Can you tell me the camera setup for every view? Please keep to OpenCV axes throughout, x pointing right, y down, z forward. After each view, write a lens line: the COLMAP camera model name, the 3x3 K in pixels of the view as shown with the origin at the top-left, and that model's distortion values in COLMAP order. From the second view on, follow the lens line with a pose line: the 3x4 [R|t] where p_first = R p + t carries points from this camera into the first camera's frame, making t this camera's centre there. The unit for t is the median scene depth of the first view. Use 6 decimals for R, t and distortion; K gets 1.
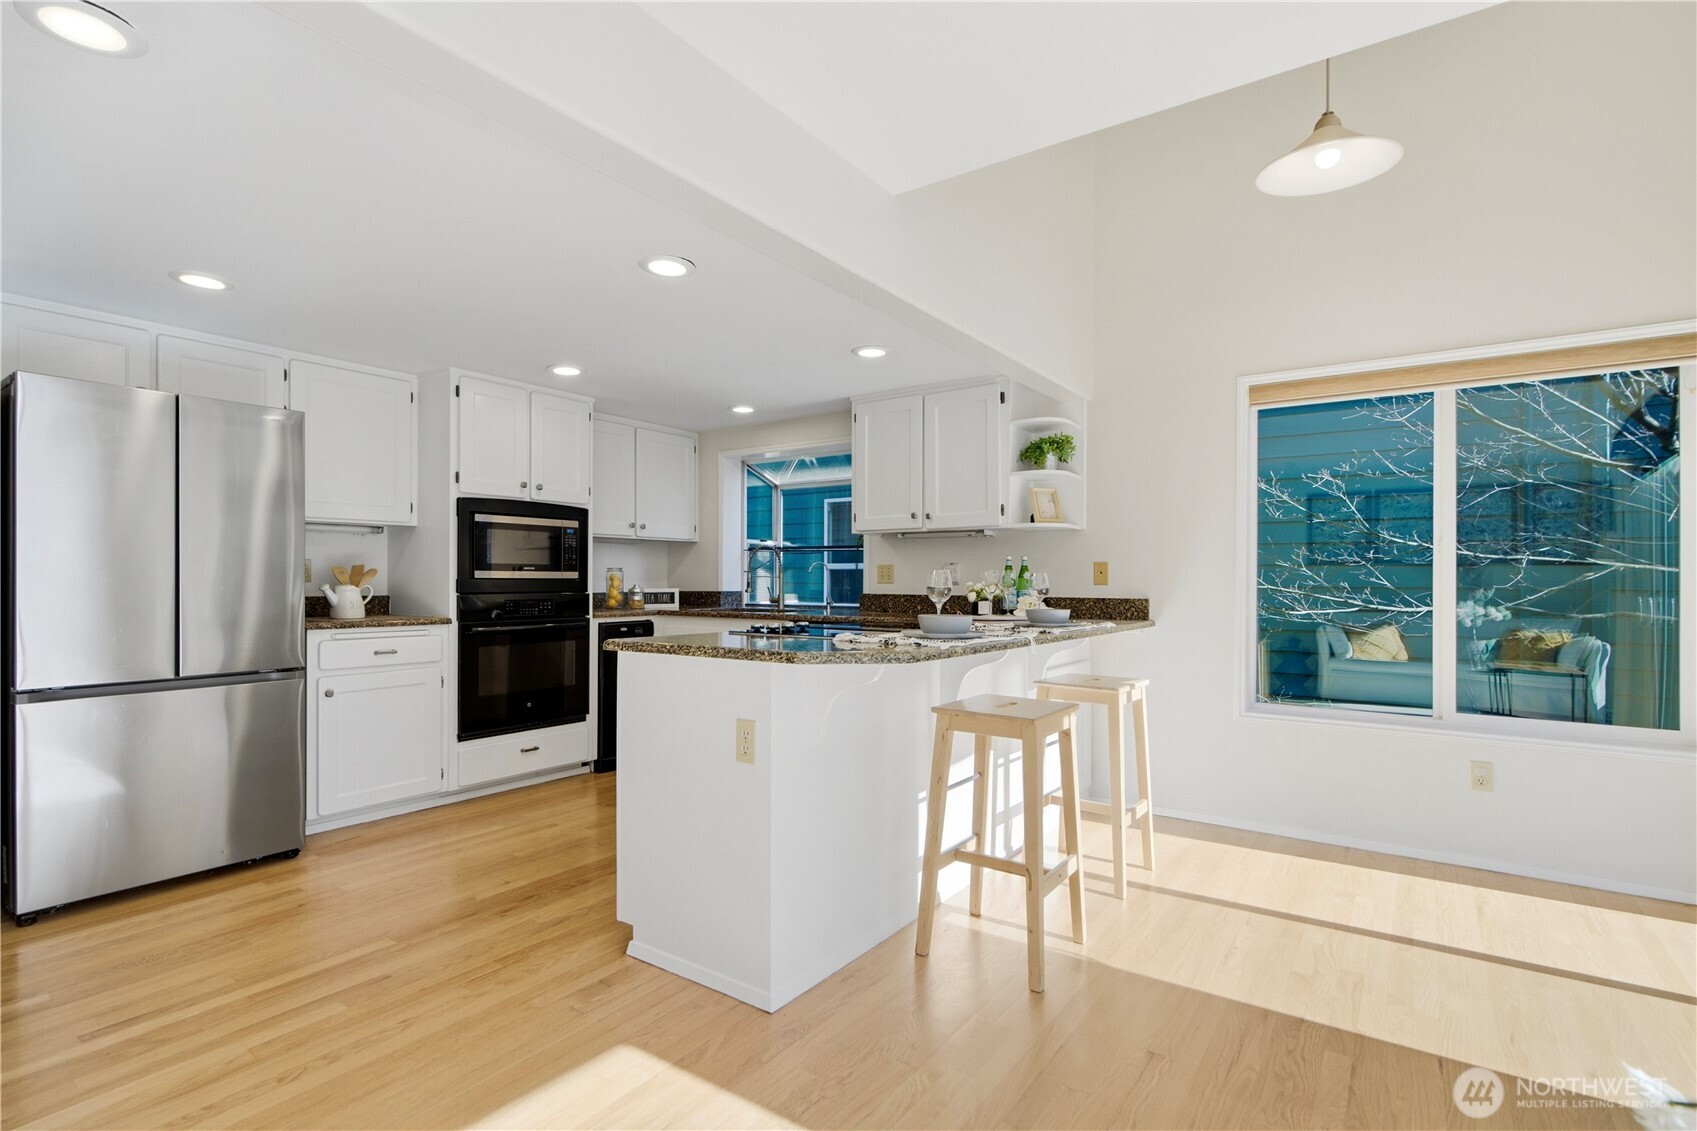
lens RADIAL K [[813.9, 0, 846.8], [0, 813.9, 566.3], [0, 0, 1]] dist [0.000400, -0.000112]
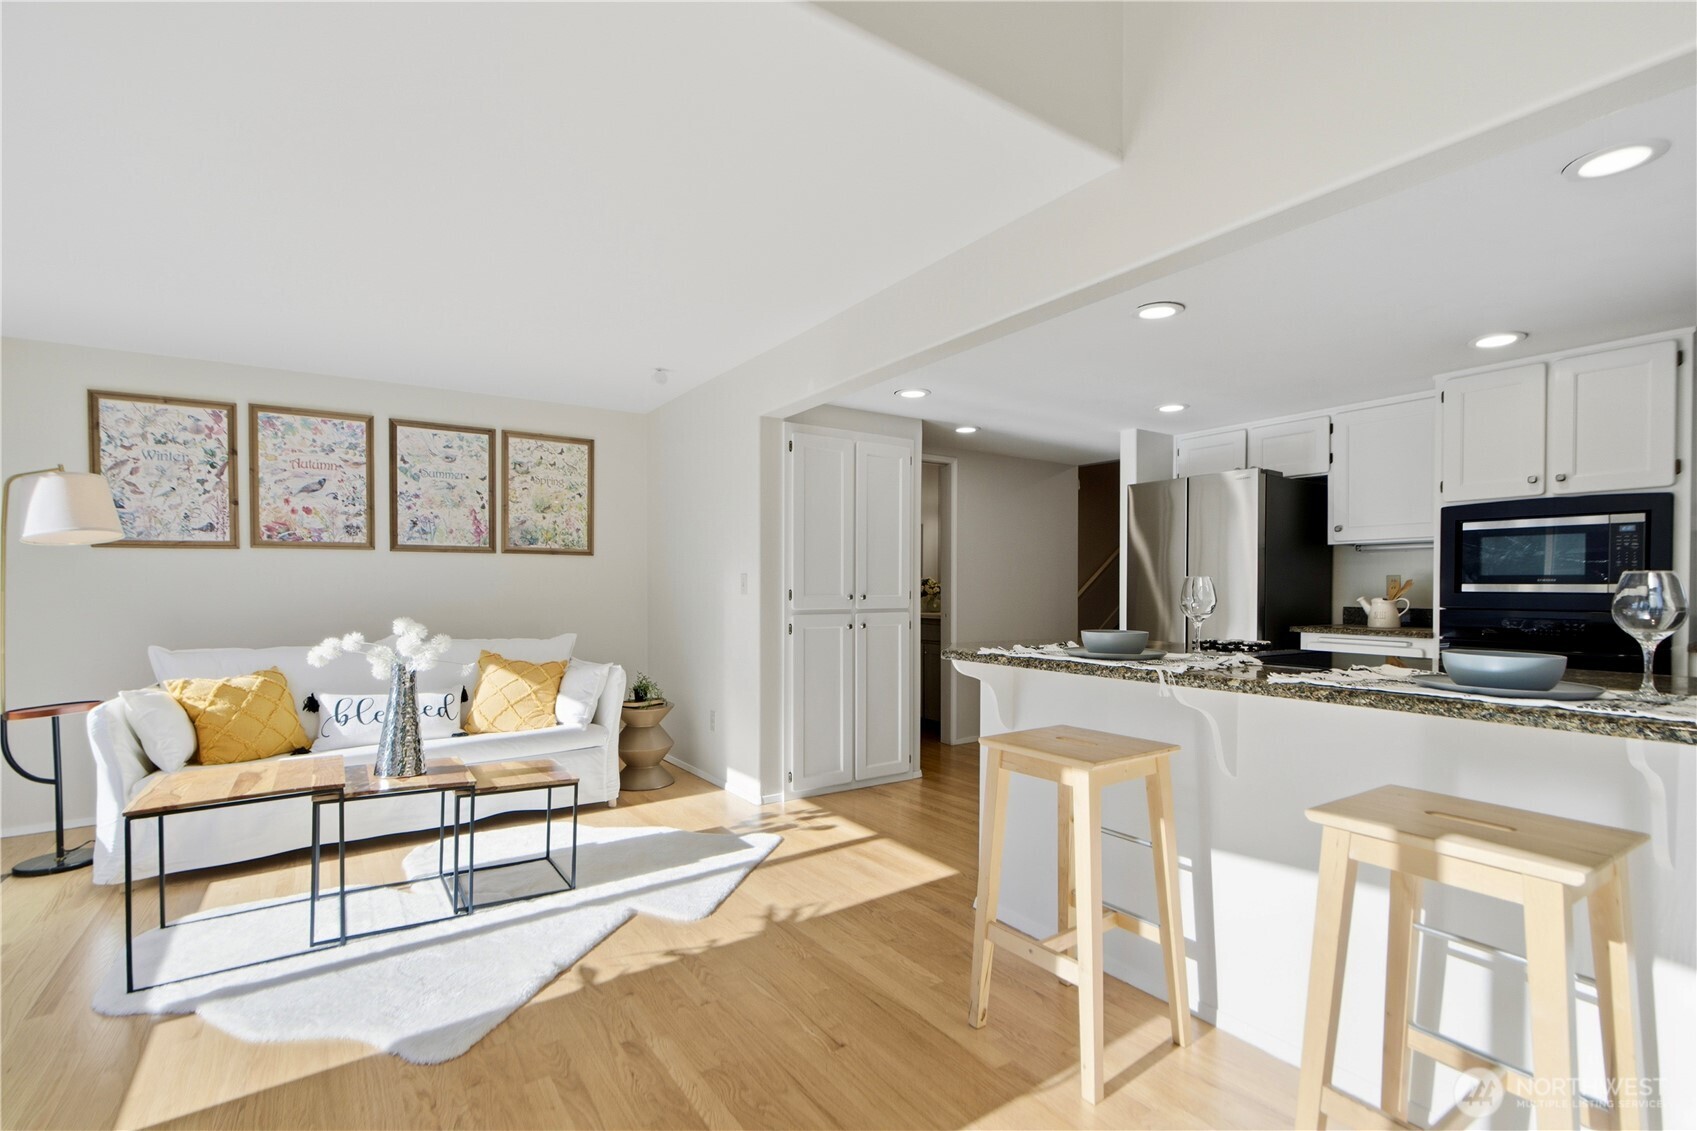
lens RADIAL K [[778.6, 0, 850.7], [0, 778.6, 602.2], [0, 0, 1]] dist [0.013718, 0.000264]
pose [[-0.344001, 0.008956, -0.938927, 0.607248], [0.001870, 0.999959, 0.008853, 0.016623], [0.938967, 0.001290, -0.344004, 0.640520]]
